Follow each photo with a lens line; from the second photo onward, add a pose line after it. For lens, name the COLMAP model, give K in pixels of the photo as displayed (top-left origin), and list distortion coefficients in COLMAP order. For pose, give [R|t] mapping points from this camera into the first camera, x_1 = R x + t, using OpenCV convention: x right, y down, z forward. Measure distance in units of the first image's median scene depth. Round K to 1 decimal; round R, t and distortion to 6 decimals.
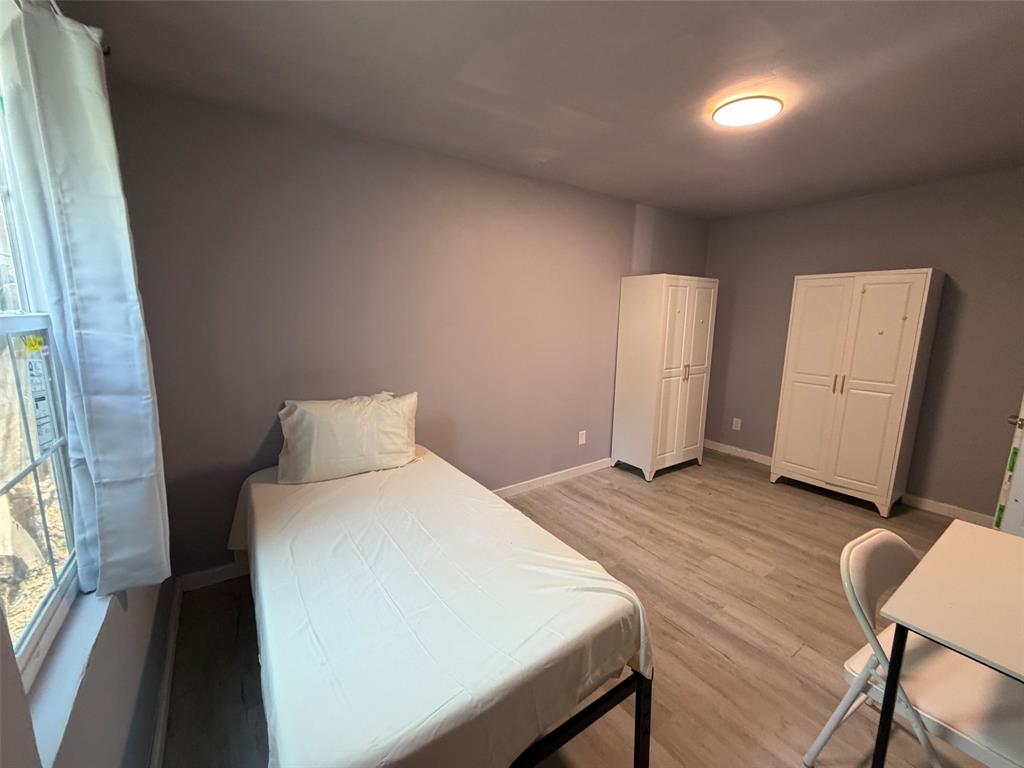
lens RADIAL K [[413.0, 0, 511.1], [0, 413.0, 381.6], [0, 0, 1]] dist [0.003142, 0.000206]
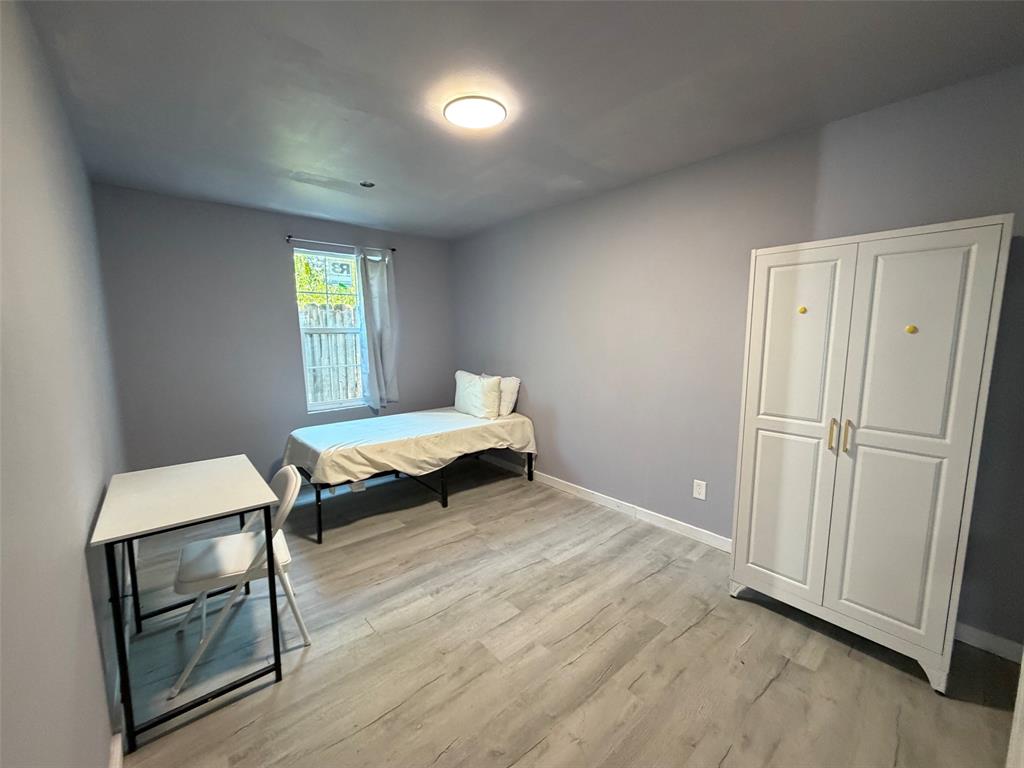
lens RADIAL K [[413.0, 0, 512.5], [0, 413.0, 385.8], [0, 0, 1]] dist [0.003142, 0.000206]
pose [[0.107942, 0.115898, -0.987378, 1.048590], [-0.161803, 0.981987, 0.097576, -0.080521], [0.980902, 0.149228, 0.124750, 0.687954]]
